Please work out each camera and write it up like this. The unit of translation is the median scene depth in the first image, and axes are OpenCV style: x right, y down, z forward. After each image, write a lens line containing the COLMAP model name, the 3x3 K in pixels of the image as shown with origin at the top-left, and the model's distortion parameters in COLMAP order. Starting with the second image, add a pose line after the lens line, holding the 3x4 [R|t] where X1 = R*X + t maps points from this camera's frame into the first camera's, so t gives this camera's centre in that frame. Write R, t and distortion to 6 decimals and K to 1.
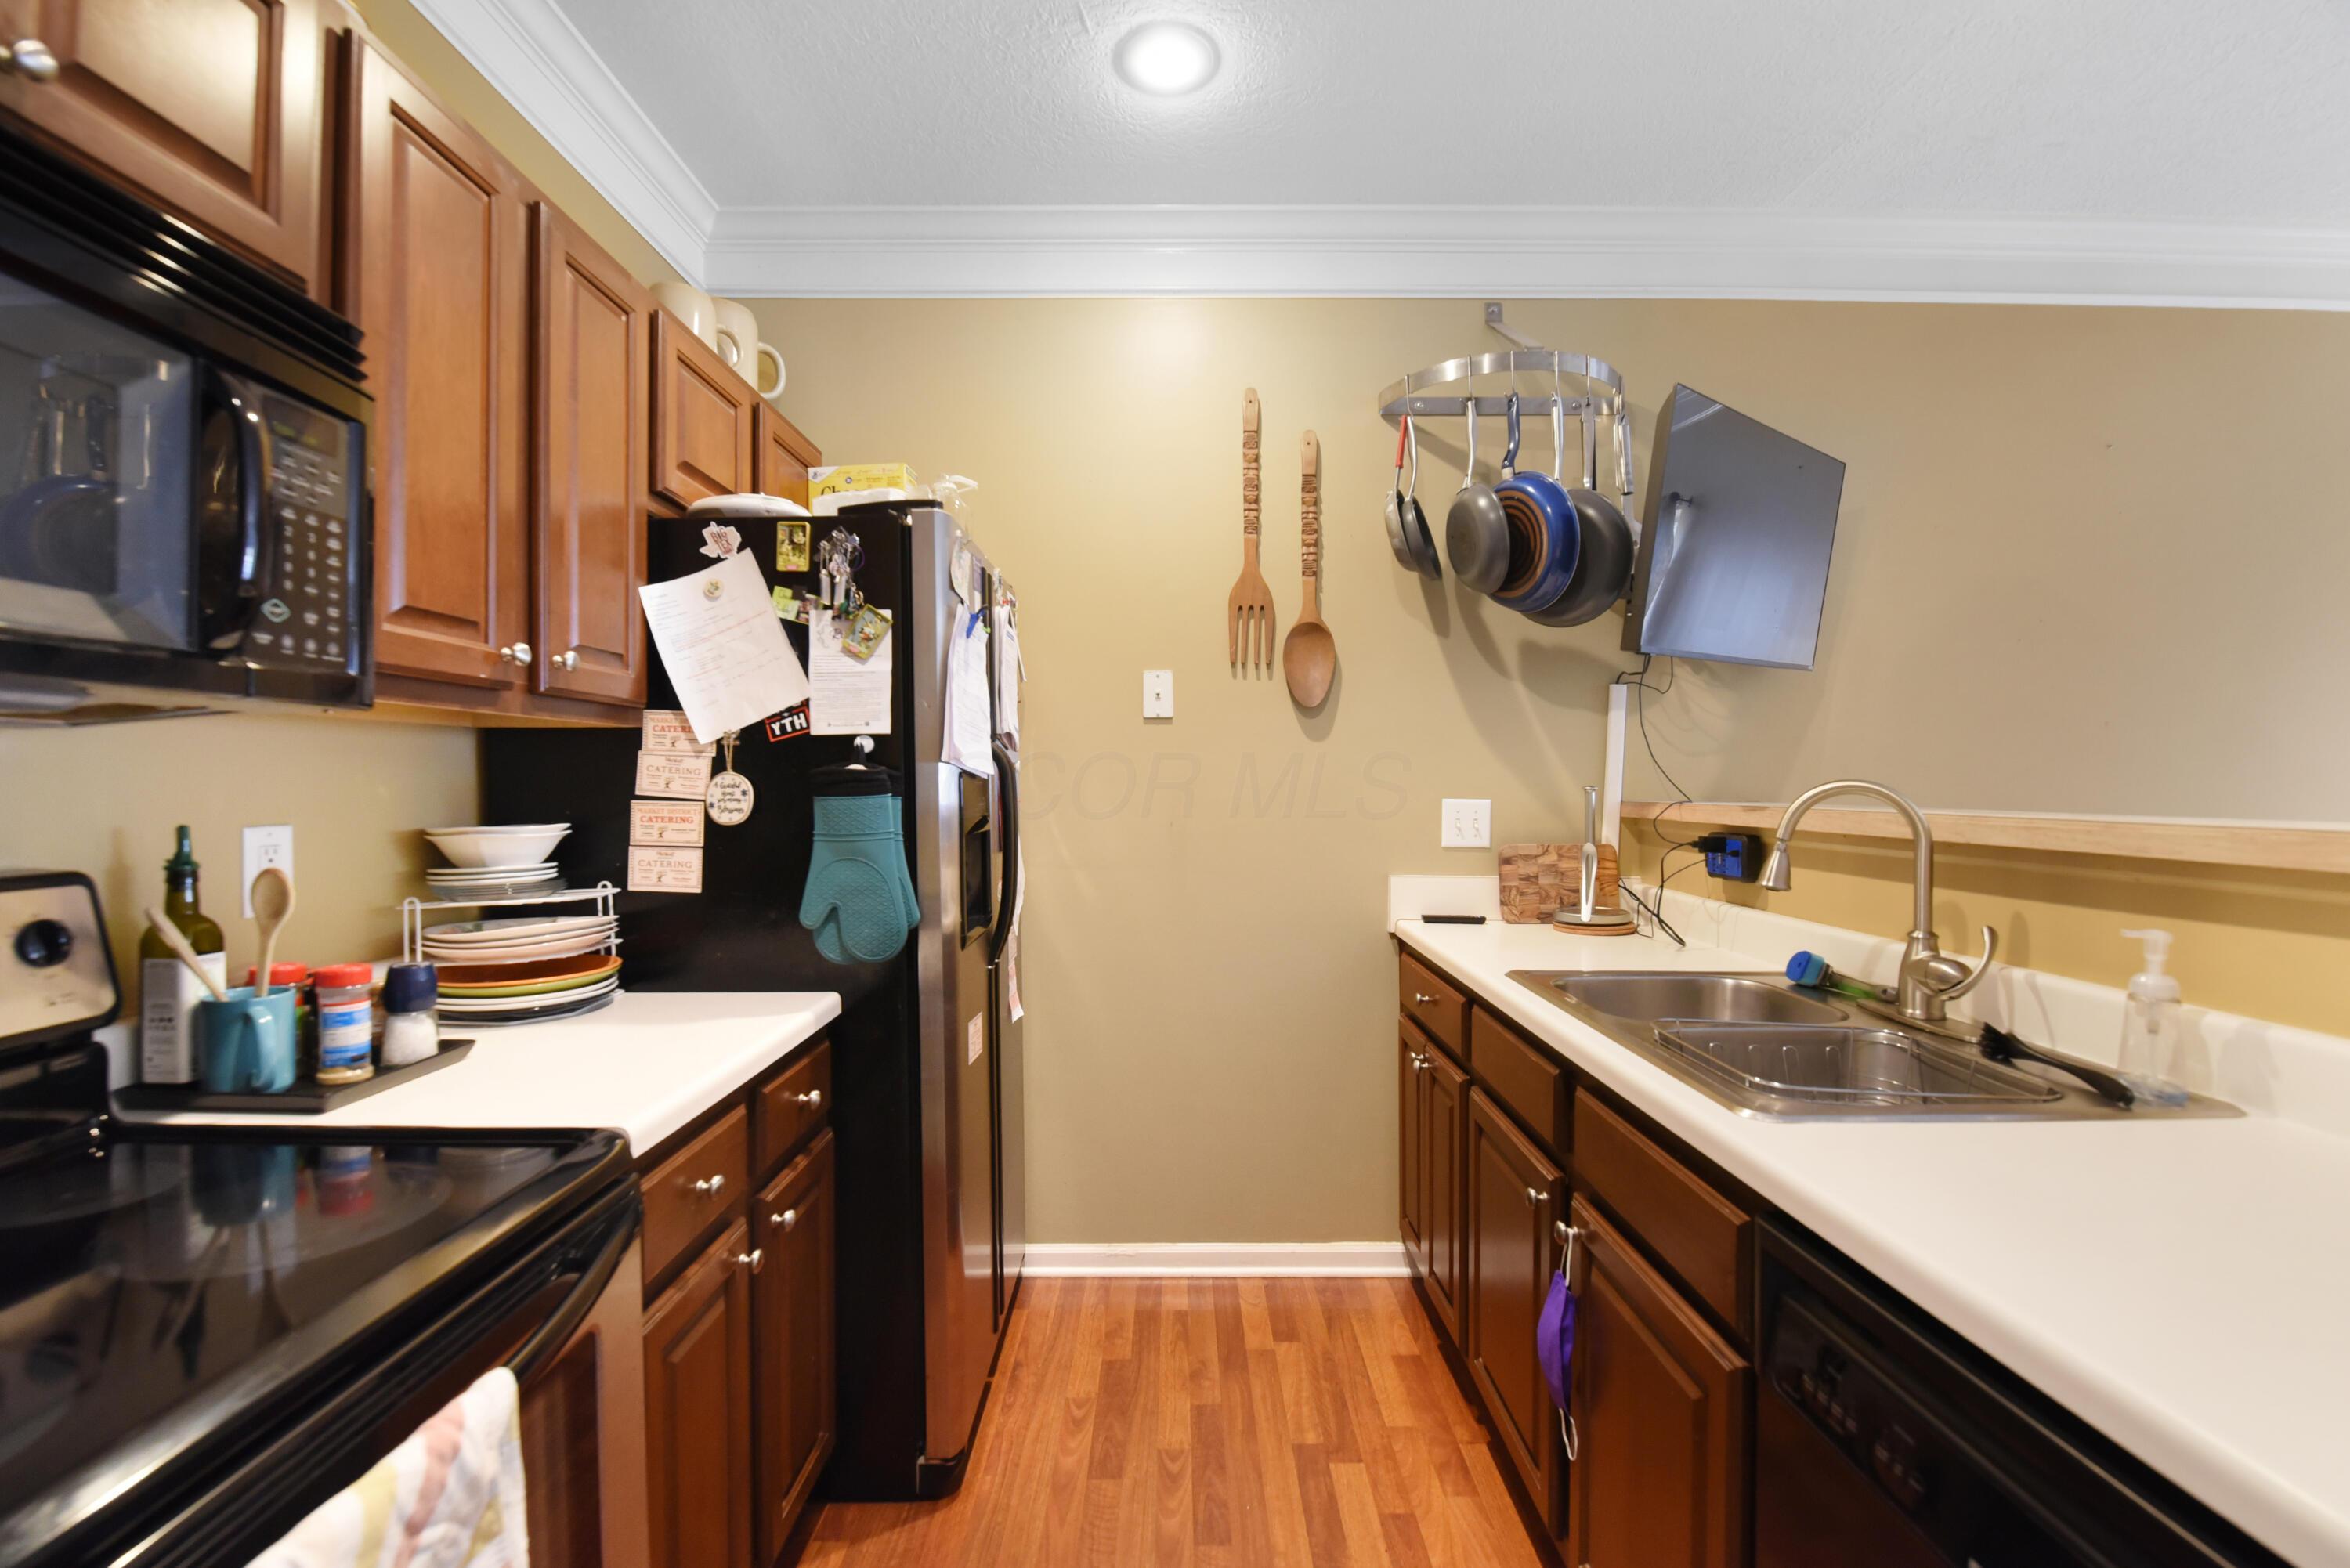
lens RADIAL K [[1032.6, 0, 1174.1], [0, 1032.6, 780.9], [0, 0, 1]] dist [-0.003854, -0.009074]
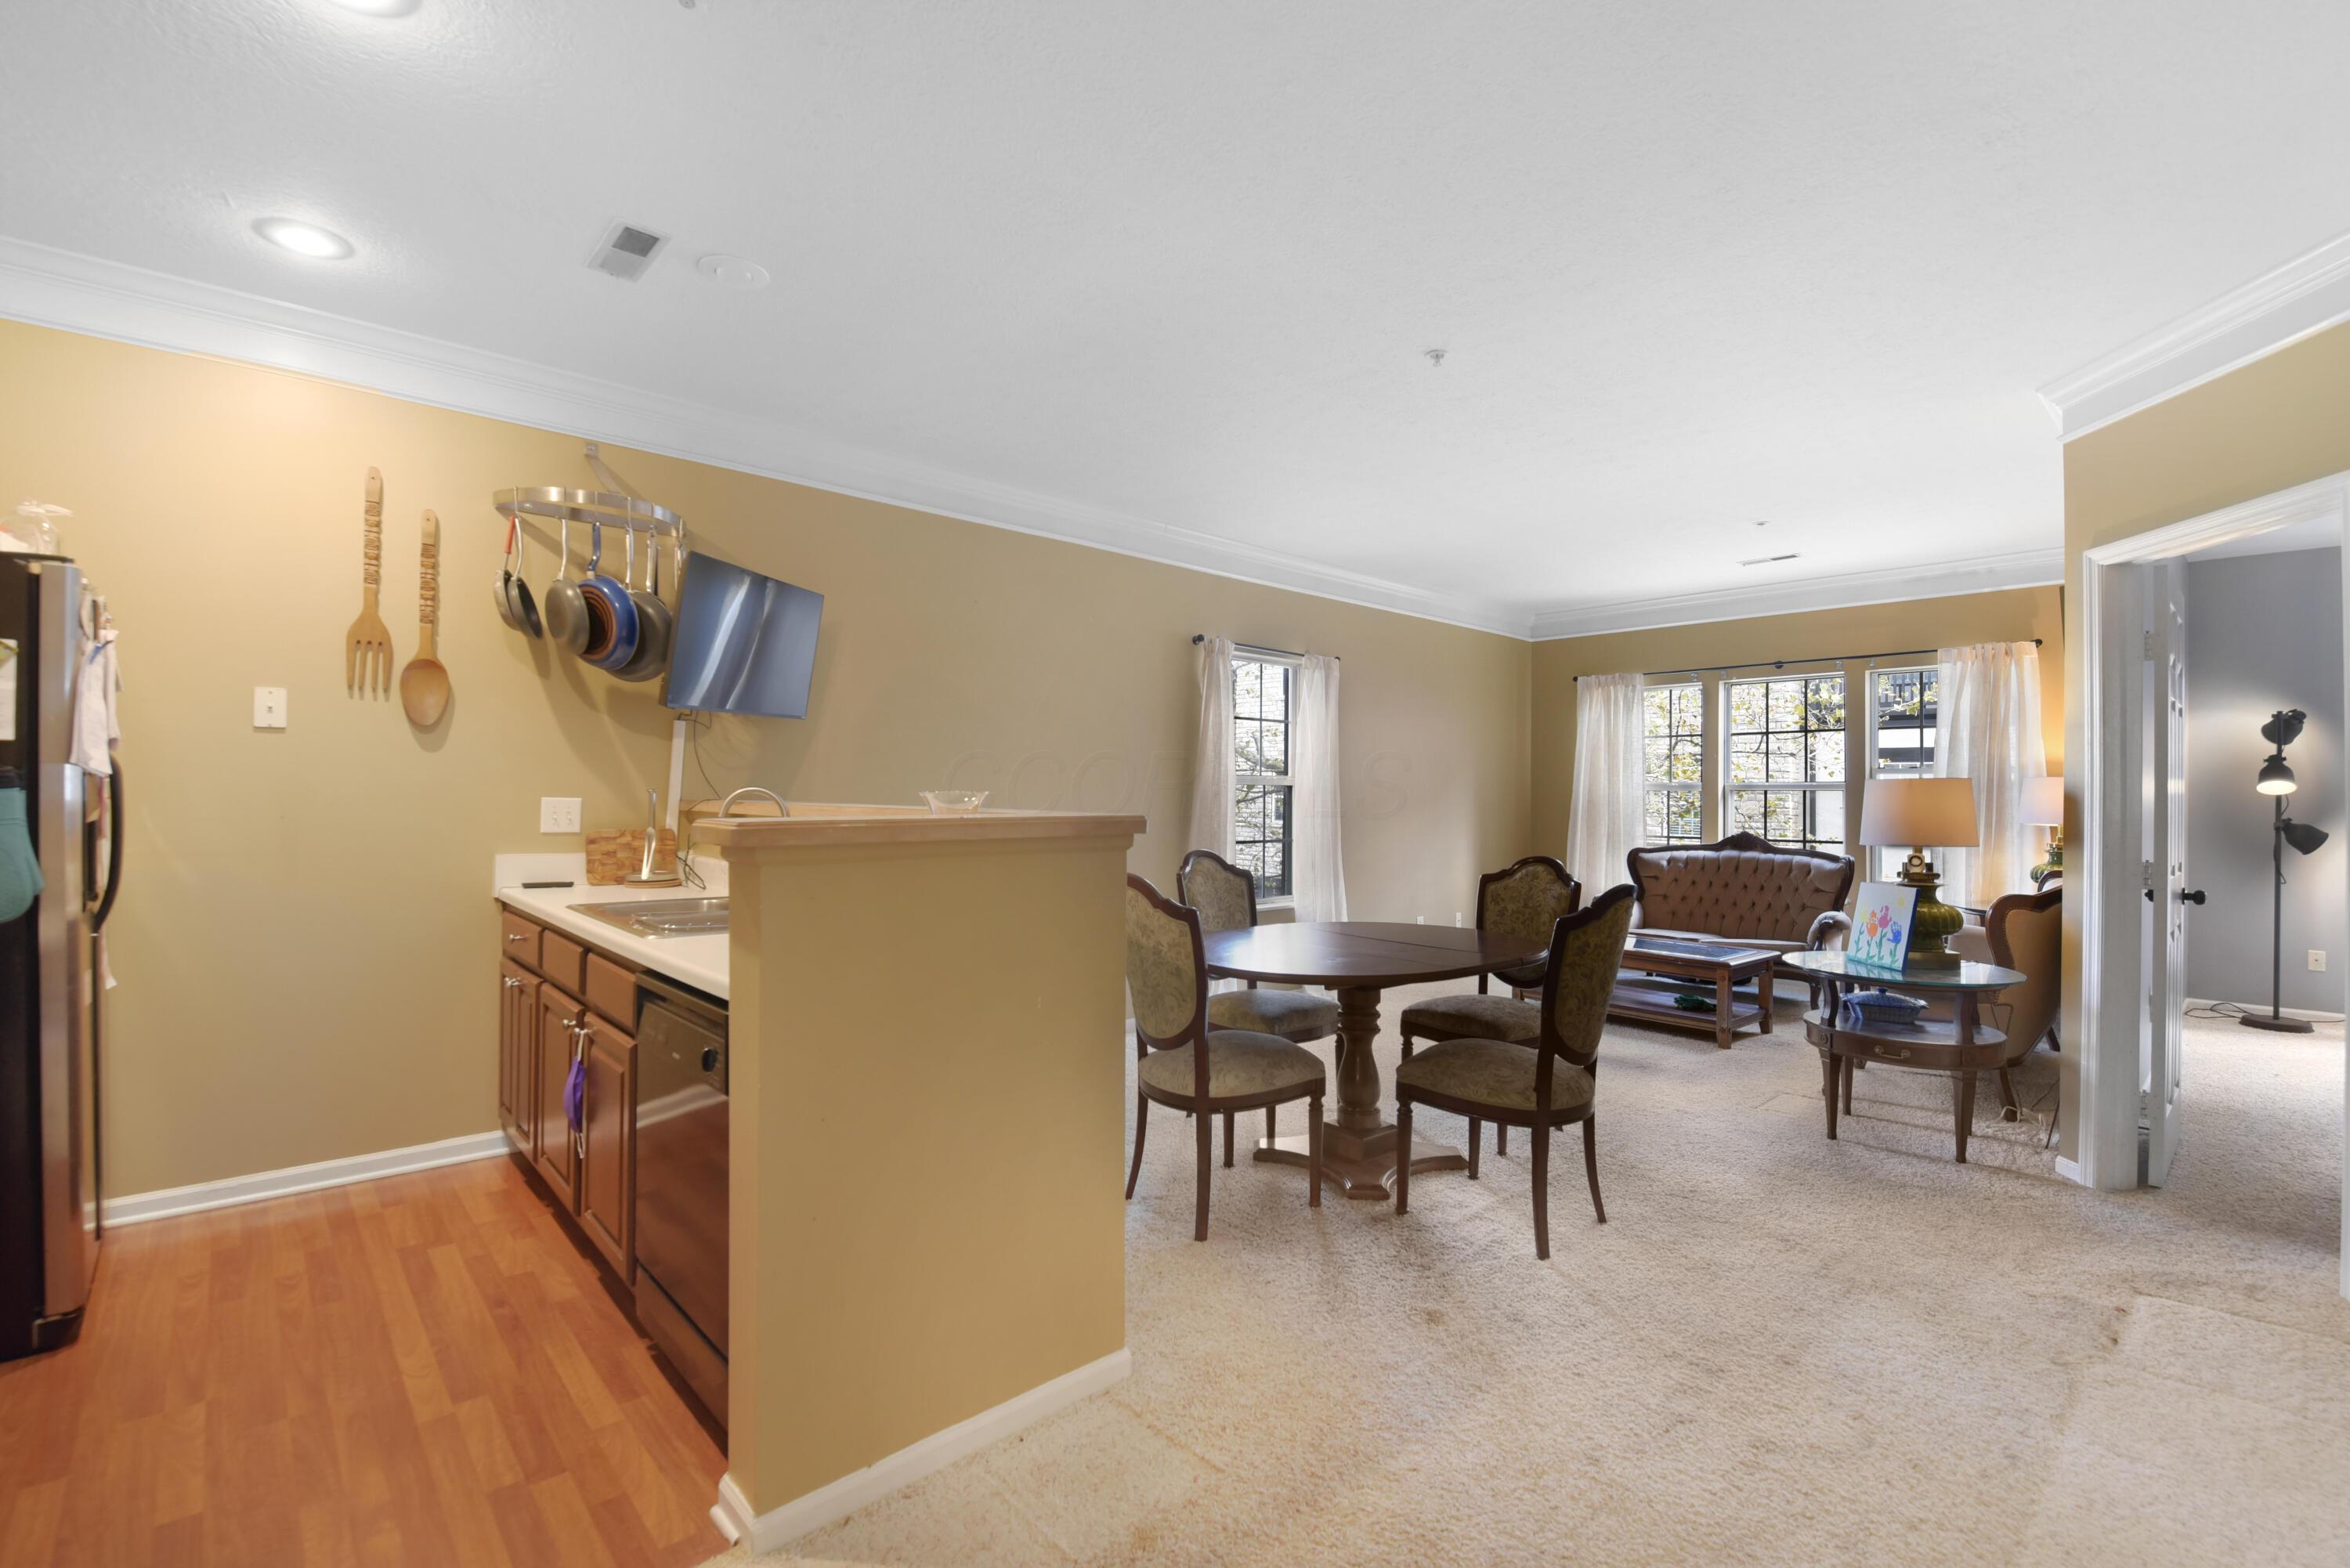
lens RADIAL K [[1032.6, 0, 1174.1], [0, 1032.6, 780.9], [0, 0, 1]] dist [-0.003854, -0.009074]
pose [[0.737258, 0.016072, 0.675421, -0.045773], [-0.012487, 0.999870, -0.010162, -0.000997], [-0.675496, -0.000942, 0.737363, -0.600350]]
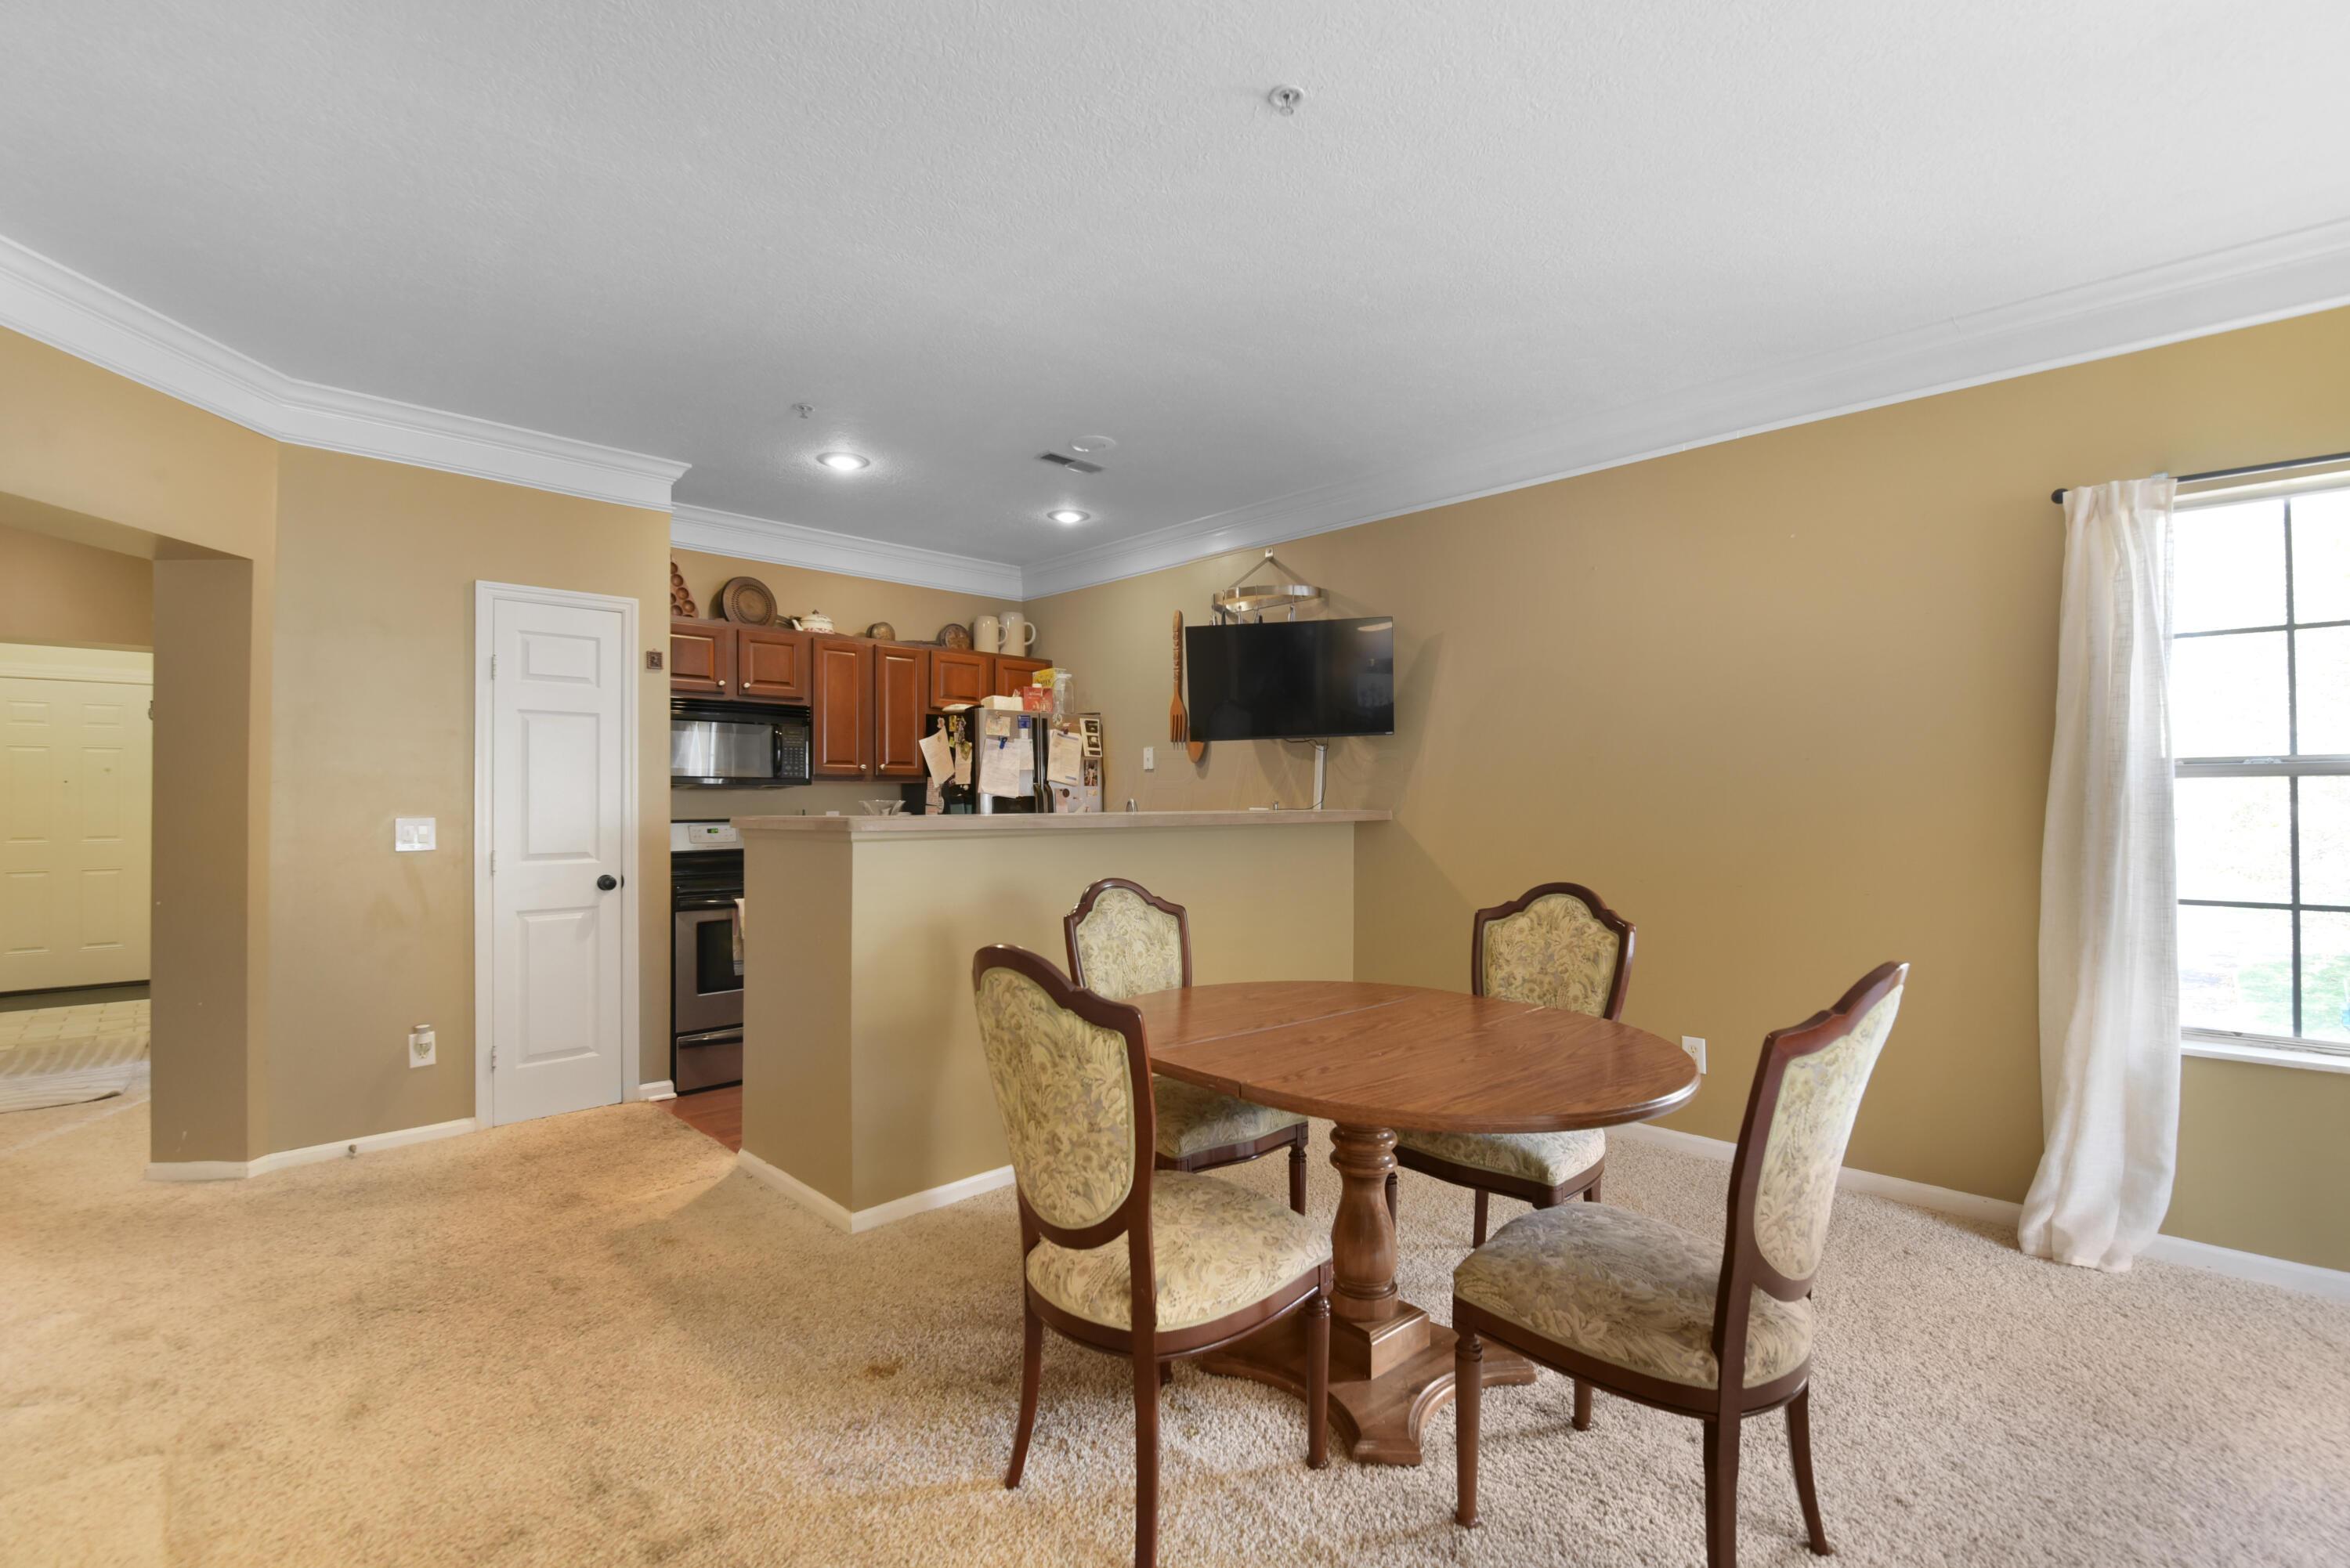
lens RADIAL K [[1032.6, 0, 1174.1], [0, 1032.6, 780.9], [0, 0, 1]] dist [-0.003854, -0.009074]
pose [[0.701643, -0.017547, -0.712312, 1.642039], [0.004130, 0.999780, -0.020559, 0.006221], [0.712516, 0.011483, 0.701562, -0.486366]]
